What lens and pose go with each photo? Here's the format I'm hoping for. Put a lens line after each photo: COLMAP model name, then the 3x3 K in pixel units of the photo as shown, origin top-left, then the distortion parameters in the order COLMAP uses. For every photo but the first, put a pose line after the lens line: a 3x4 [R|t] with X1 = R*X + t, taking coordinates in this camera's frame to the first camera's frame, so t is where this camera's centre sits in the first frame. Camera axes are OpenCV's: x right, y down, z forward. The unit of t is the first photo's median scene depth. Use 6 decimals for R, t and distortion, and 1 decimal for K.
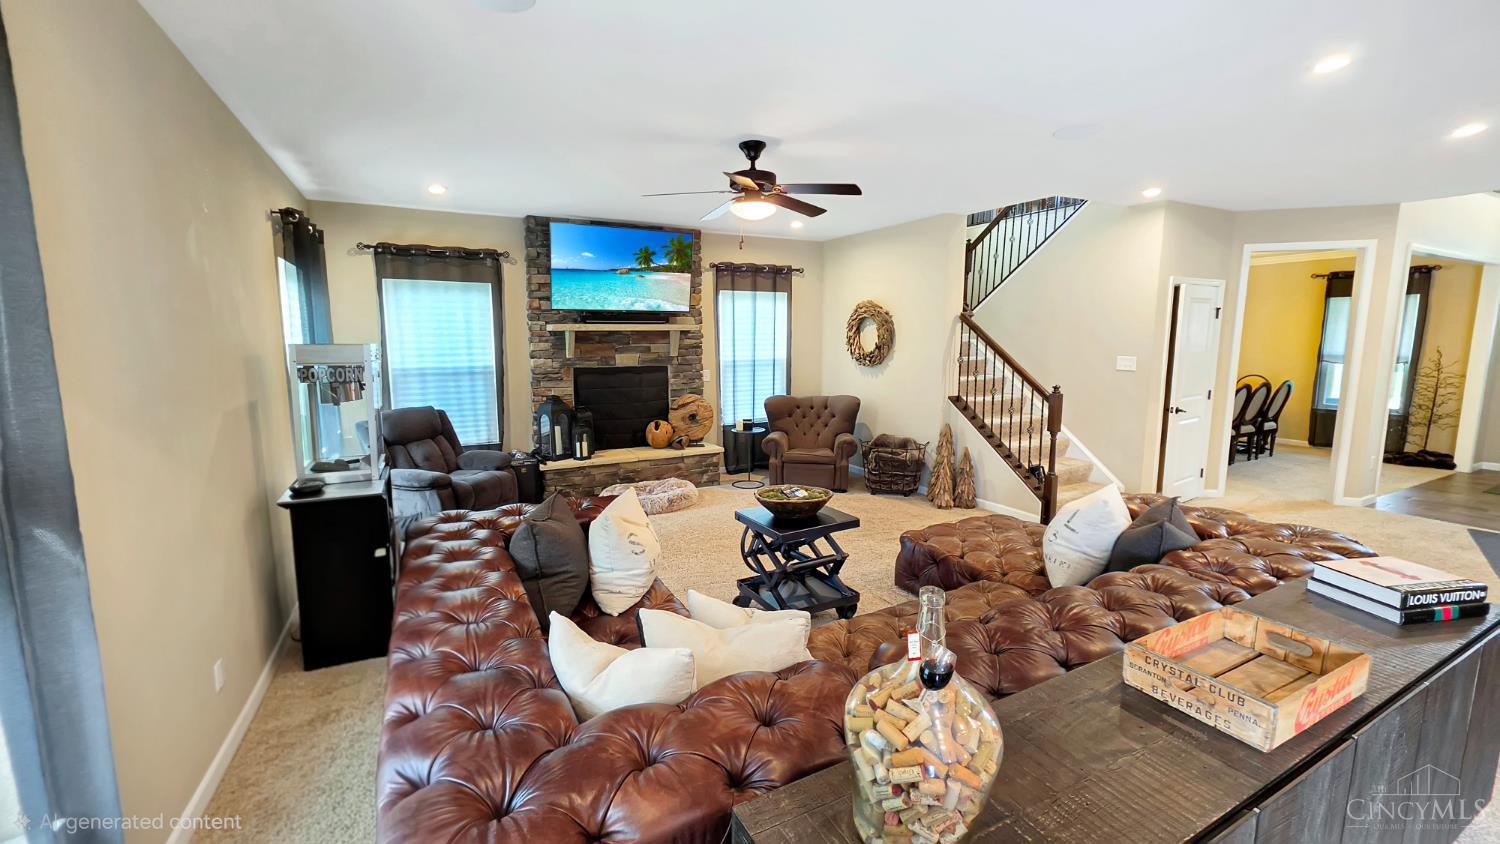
lens RADIAL K [[601.8, 0, 746.9], [0, 601.8, 419.0], [0, 0, 1]] dist [-0.000837, 0.000739]
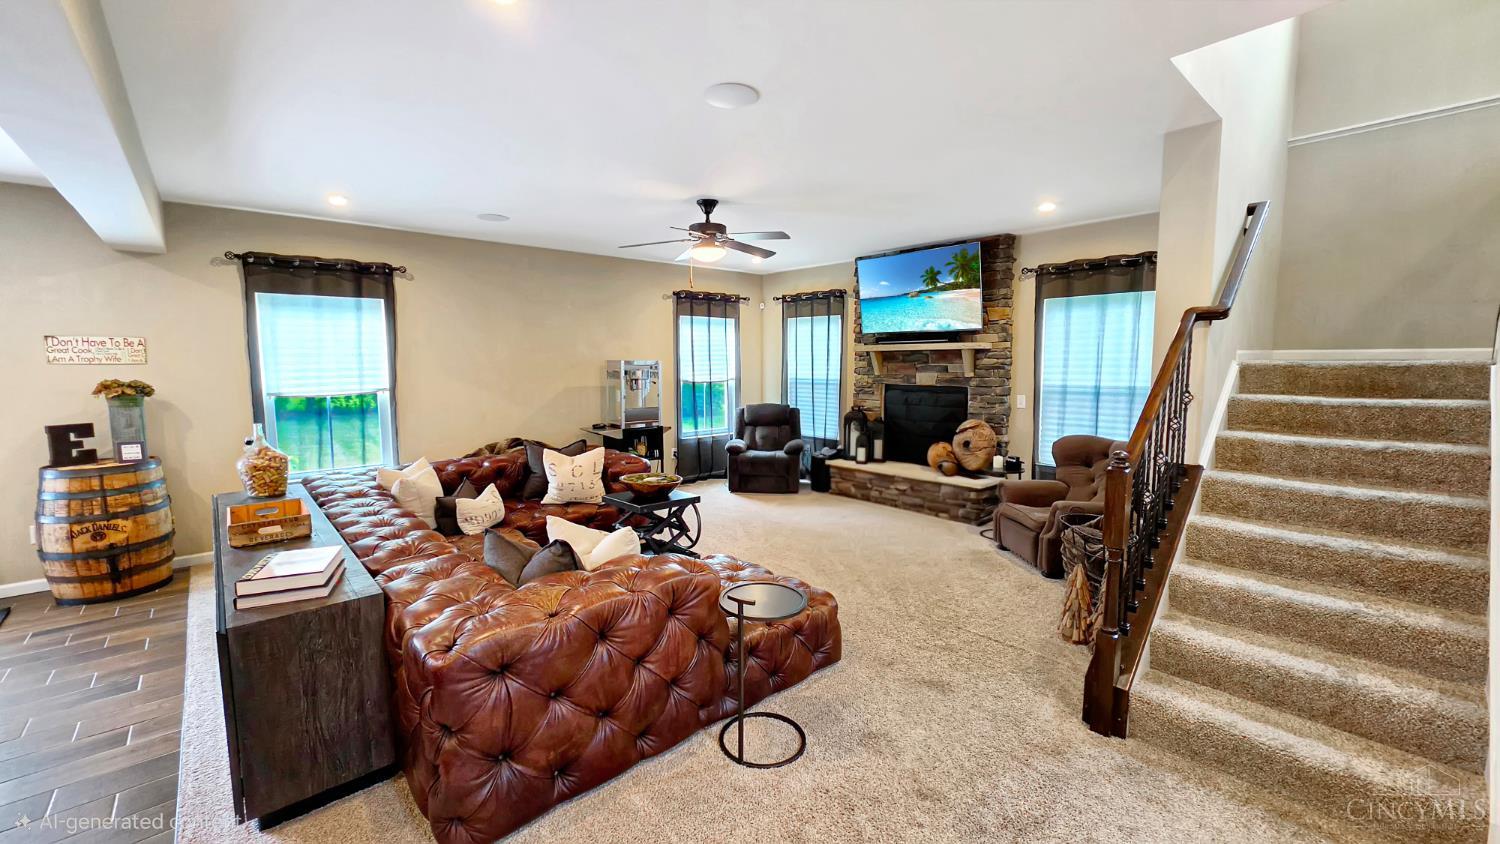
lens RADIAL K [[601.8, 0, 740.0], [0, 601.8, 414.6], [0, 0, 1]] dist [-0.000837, 0.000739]
pose [[0.300094, 0.088793, -0.949768, 0.705465], [-0.124710, 0.990765, 0.053222, -0.054532], [0.945722, 0.102474, 0.308396, 0.403856]]
